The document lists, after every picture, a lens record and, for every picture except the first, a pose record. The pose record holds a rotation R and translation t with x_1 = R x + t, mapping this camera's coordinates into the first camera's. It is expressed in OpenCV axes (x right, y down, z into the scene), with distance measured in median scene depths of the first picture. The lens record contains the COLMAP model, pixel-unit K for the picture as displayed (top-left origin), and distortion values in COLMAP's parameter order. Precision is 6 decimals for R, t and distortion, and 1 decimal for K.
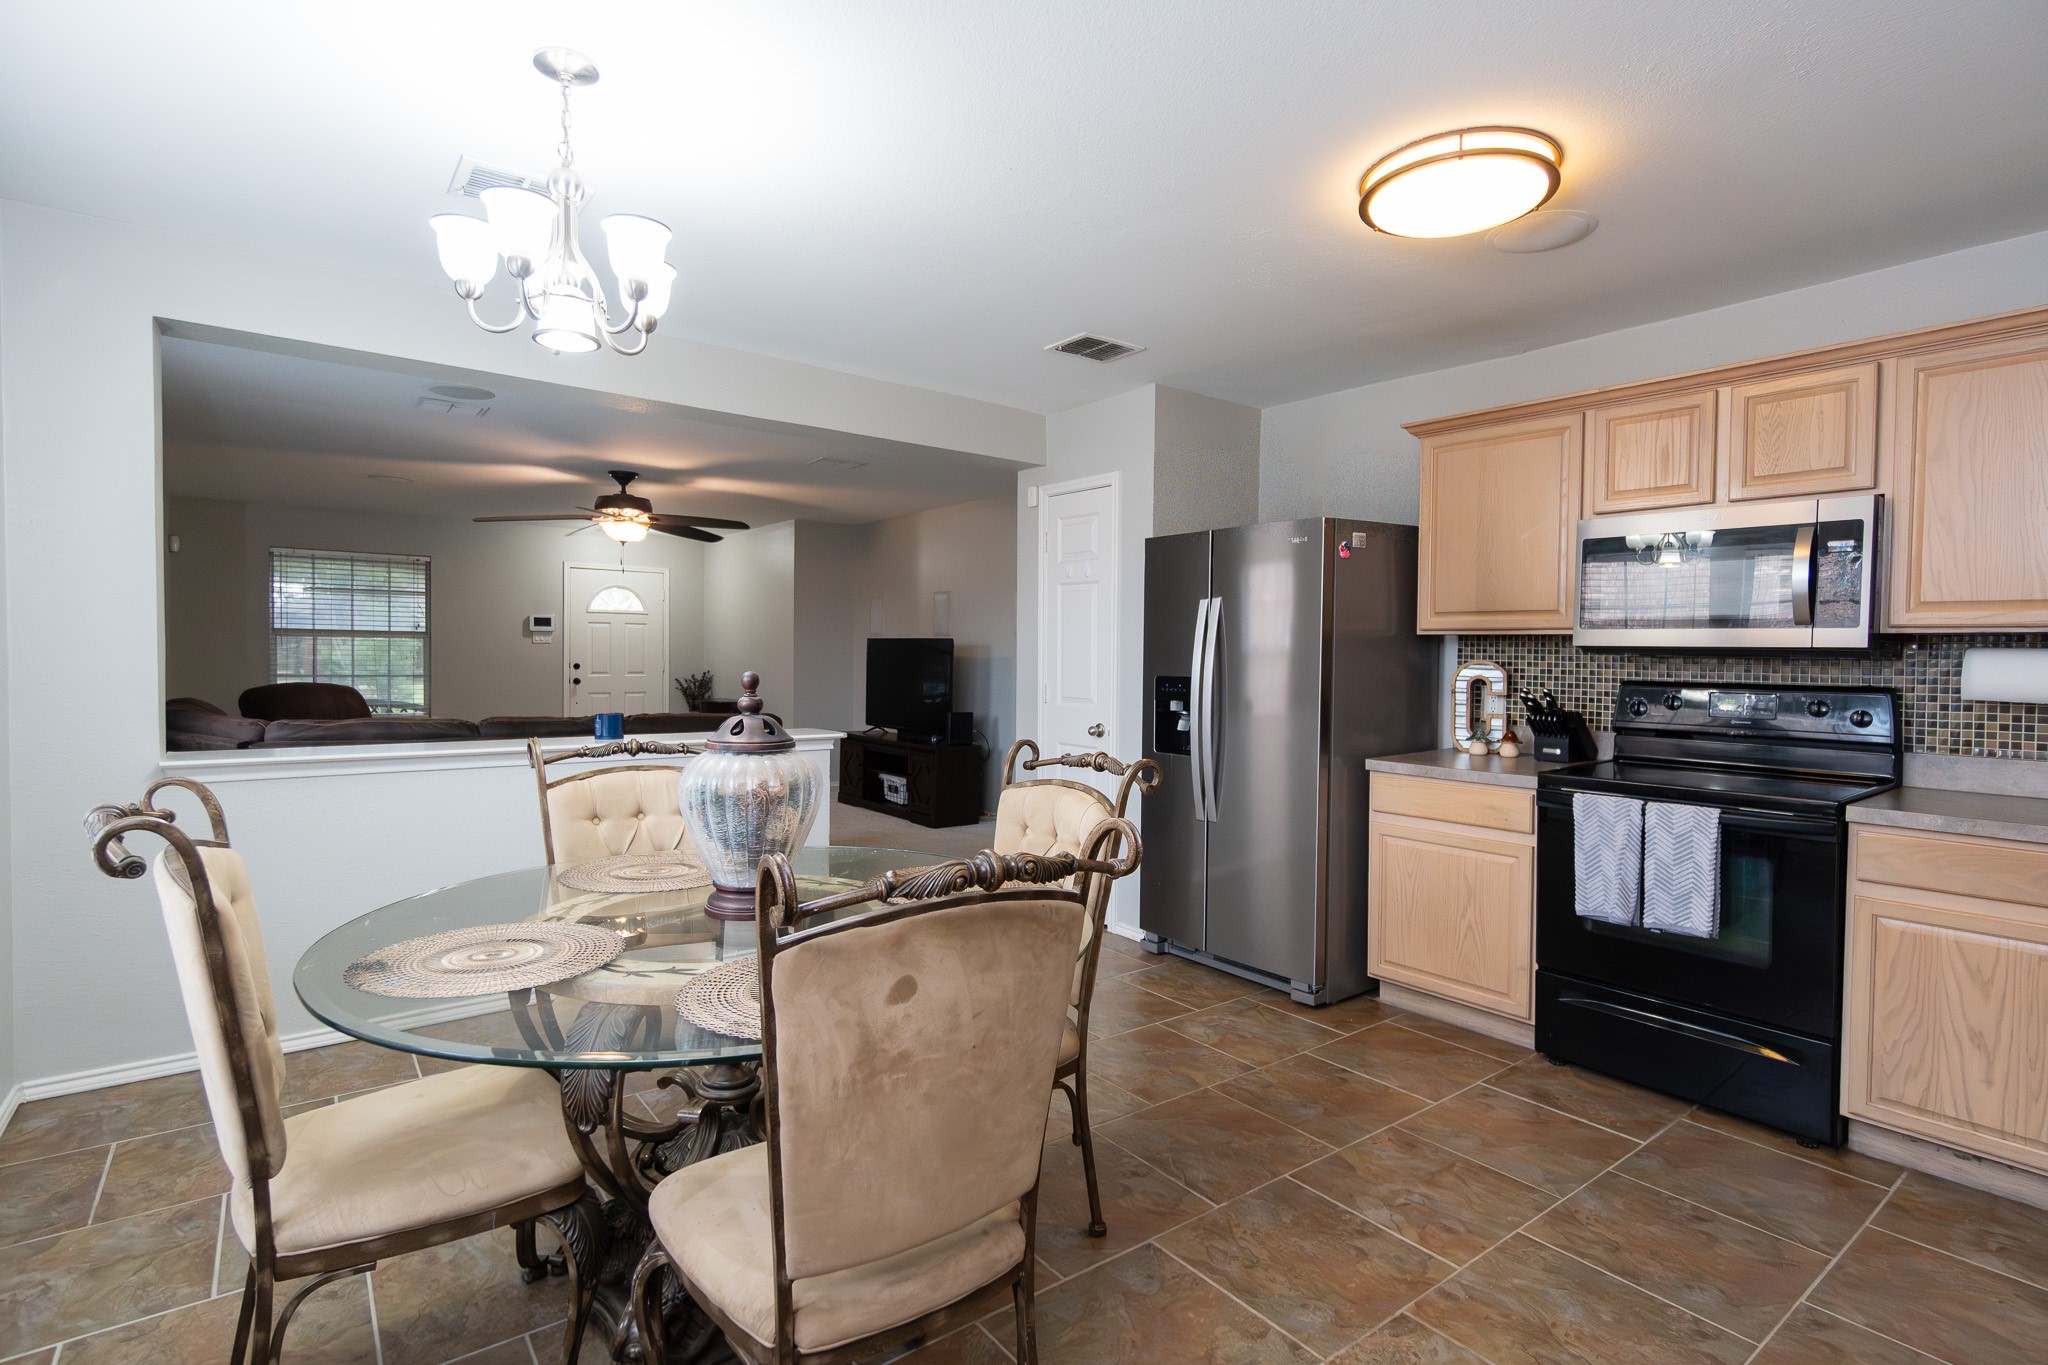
lens RADIAL K [[983.9, 0, 1024.0], [0, 983.9, 682.5], [0, 0, 1]] dist [0.000113, -0.000052]
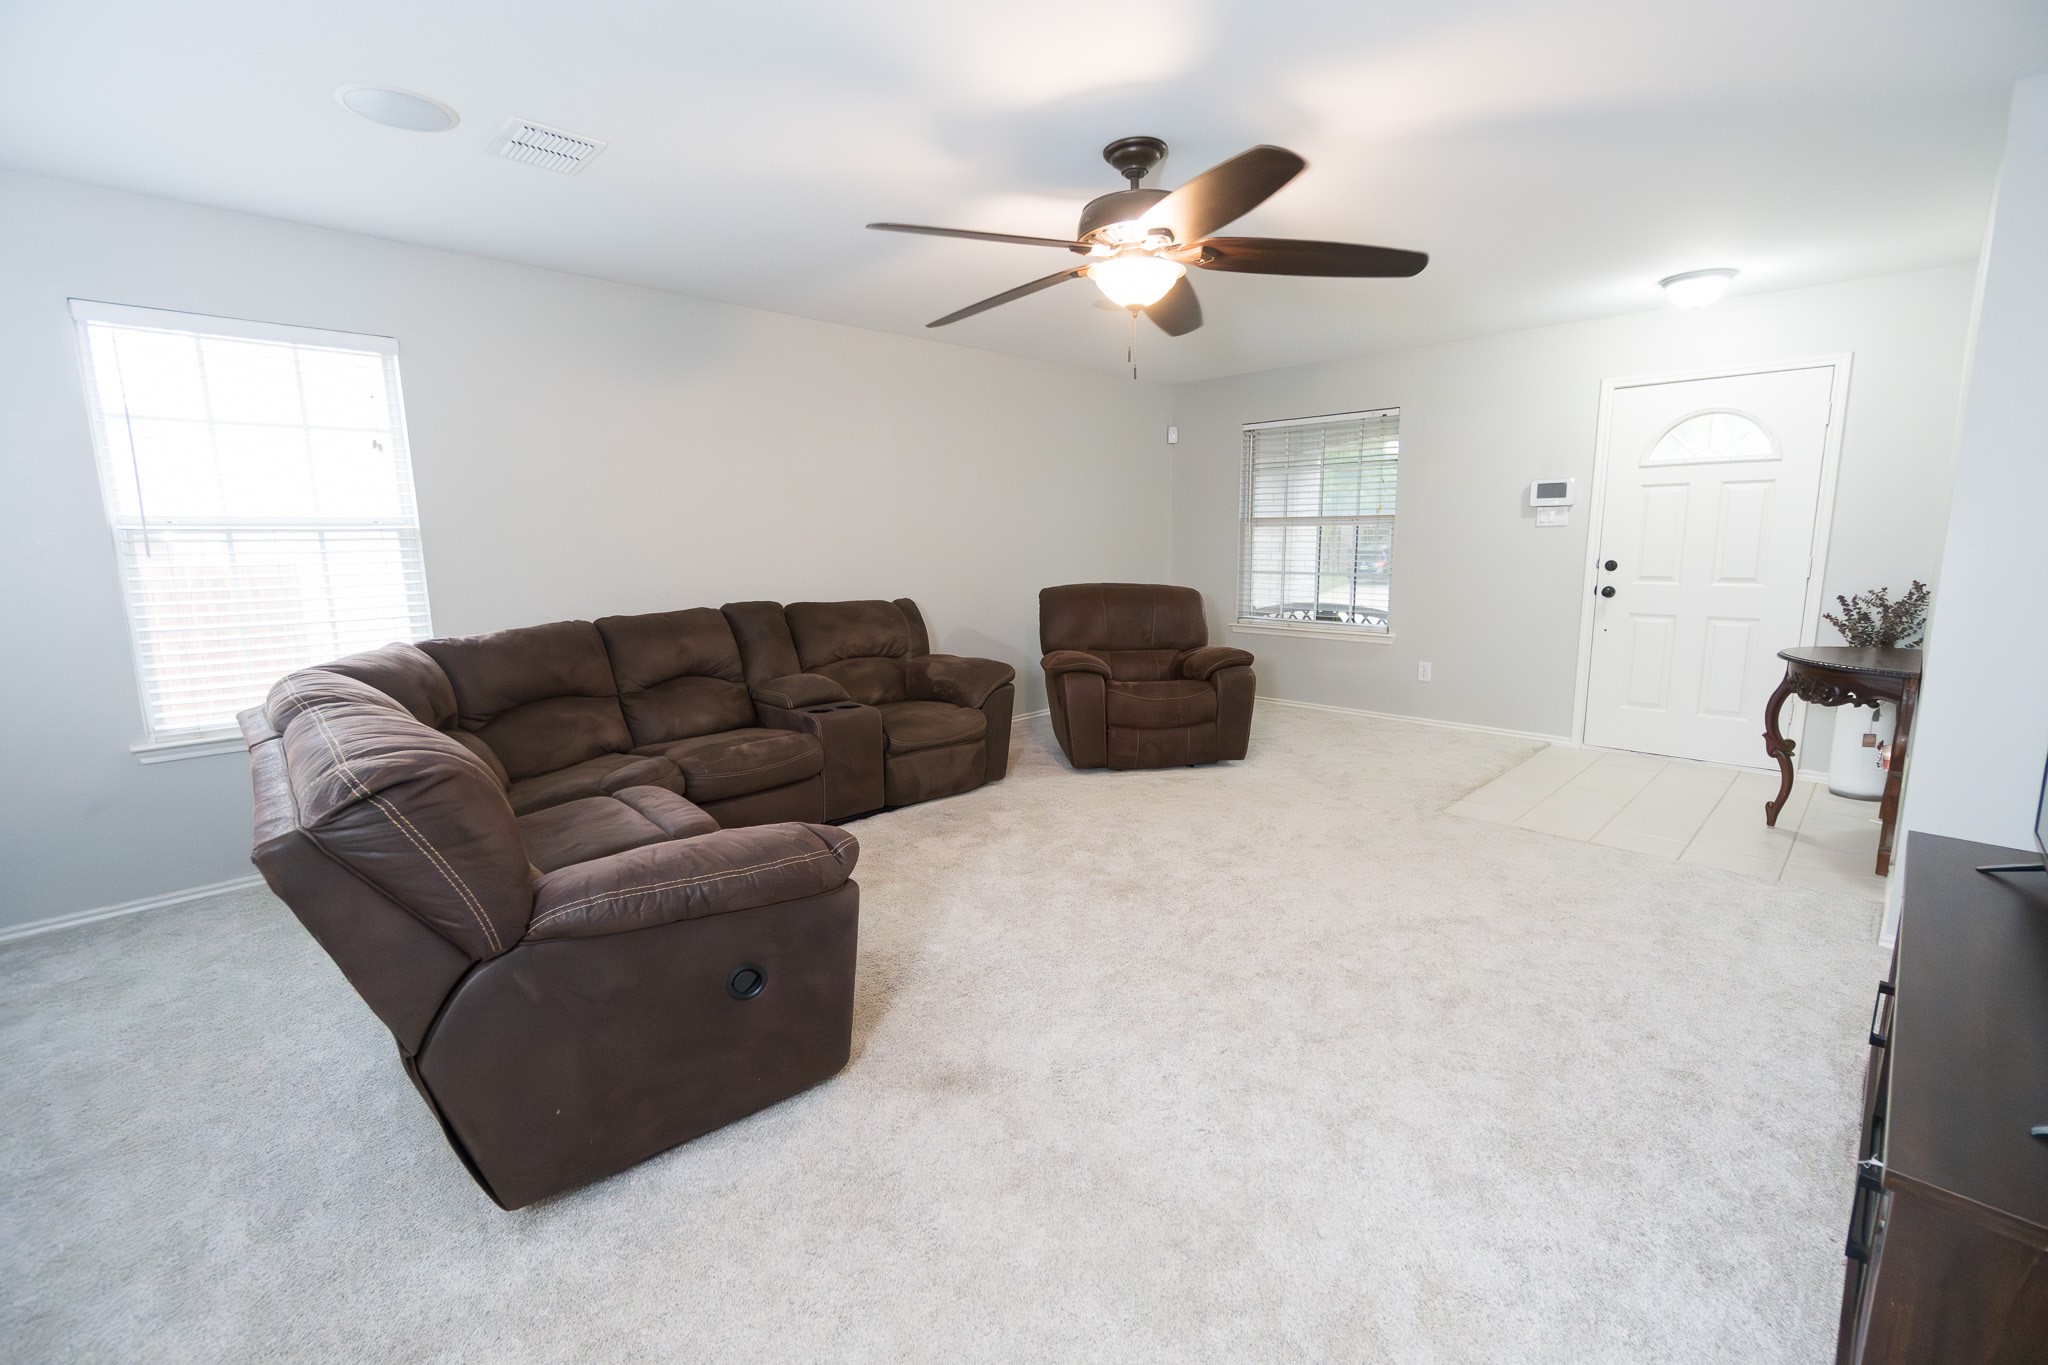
lens RADIAL K [[879.3, 0, 1024.0], [0, 879.3, 682.5], [0, 0, 1]] dist [0.000791, 0.000131]
pose [[0.134429, 0.155380, -0.978665, 0.013569], [-0.029235, 0.987822, 0.152818, -0.018007], [0.990492, 0.008068, 0.137334, 0.602943]]
